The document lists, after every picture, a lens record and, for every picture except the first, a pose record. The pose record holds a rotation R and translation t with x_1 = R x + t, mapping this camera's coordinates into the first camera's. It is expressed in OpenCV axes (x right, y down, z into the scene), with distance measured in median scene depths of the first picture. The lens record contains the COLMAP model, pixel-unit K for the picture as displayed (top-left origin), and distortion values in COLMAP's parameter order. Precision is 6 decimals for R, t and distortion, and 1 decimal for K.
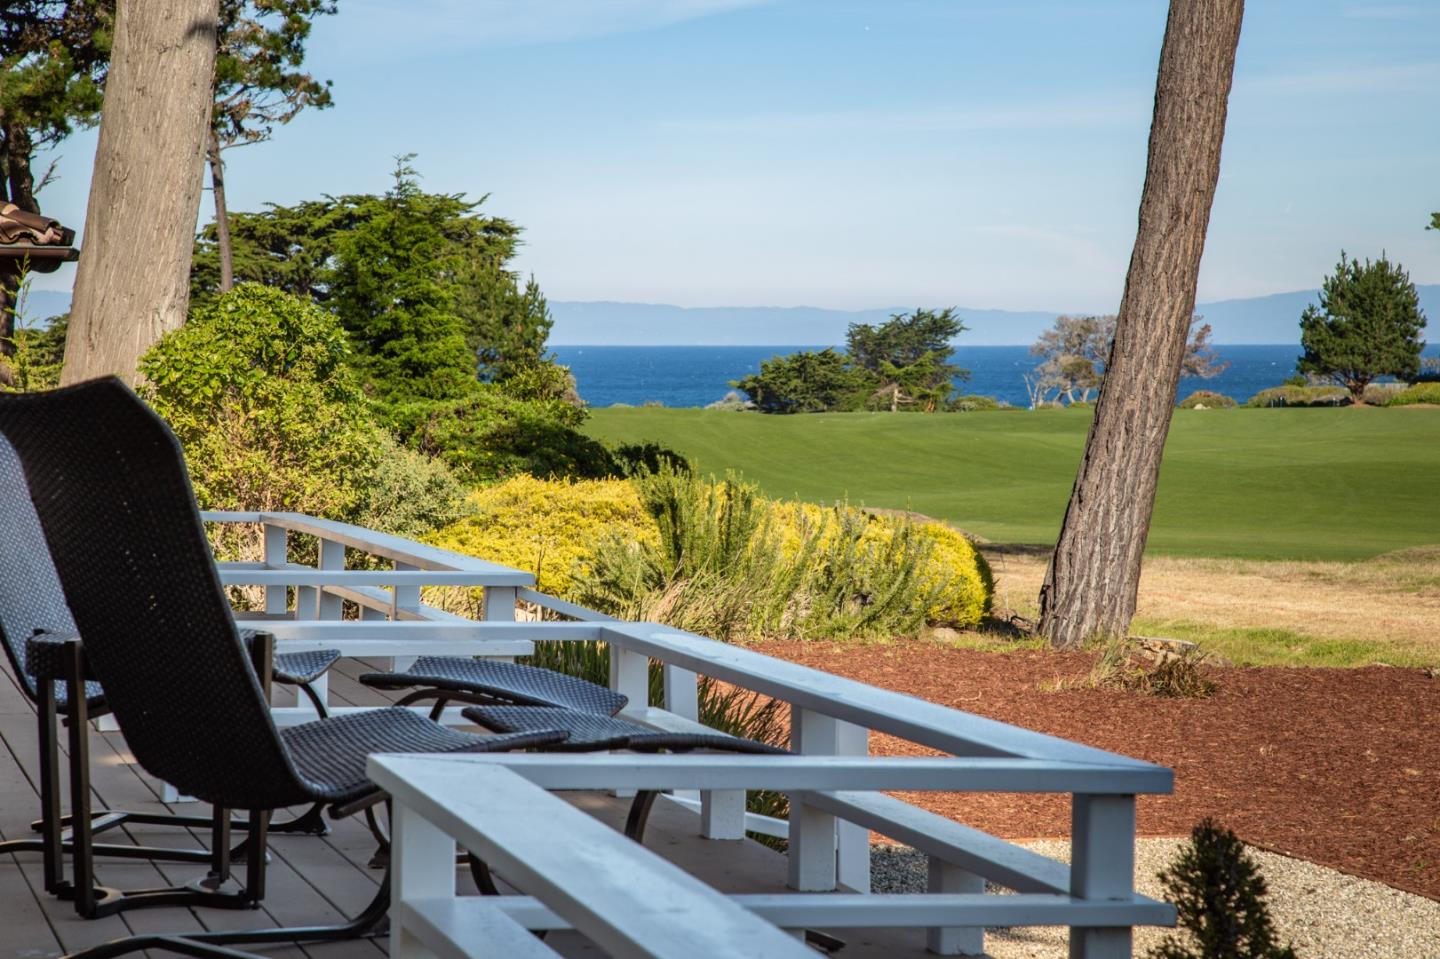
lens RADIAL K [[3929.5, 0, 720.5], [0, 3929.5, 503.8], [0, 0, 1]] dist [0.569238, 0.025129]
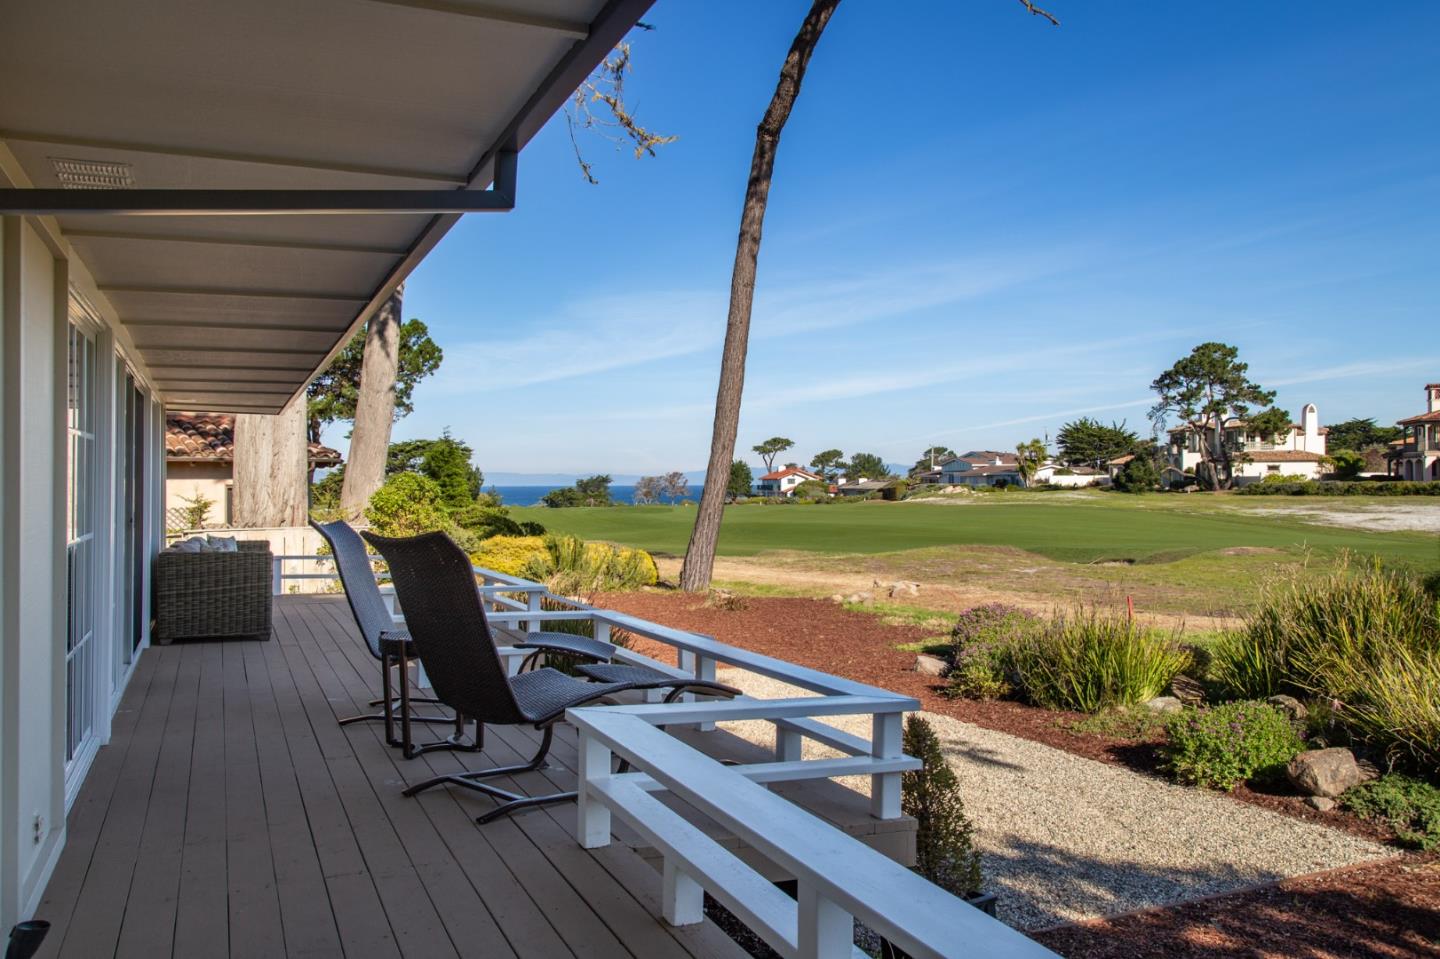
lens RADIAL K [[1212.1, 0, 720.0], [0, 1212.1, 479.5], [0, 0, 1]] dist [0.012951, 0.002655]
pose [[0.988148, -0.004916, 0.153426, -0.028449], [0.011779, 0.998968, -0.043859, -0.008067], [-0.153052, 0.045146, 0.987186, 0.090282]]
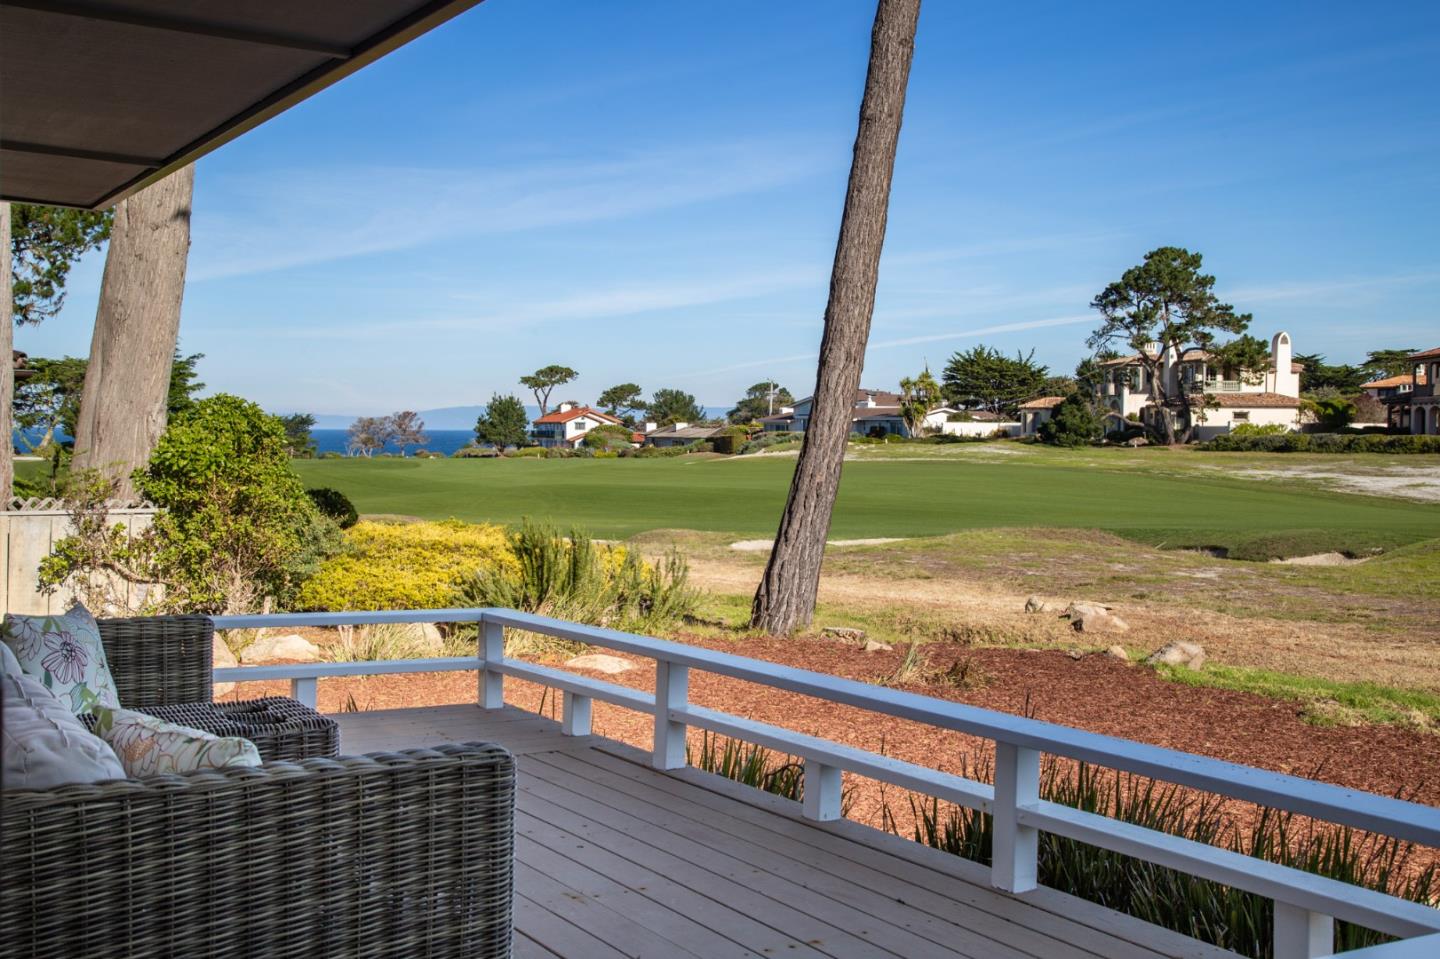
lens RADIAL K [[1590.9, 0, 720.0], [0, 1590.9, 479.5], [0, 0, 1]] dist [0.011876, 0.019637]
pose [[0.946302, -0.004663, 0.323251, -0.132863], [0.007508, 0.999943, -0.007555, -0.019716], [-0.323198, 0.009577, 0.946283, 0.408204]]
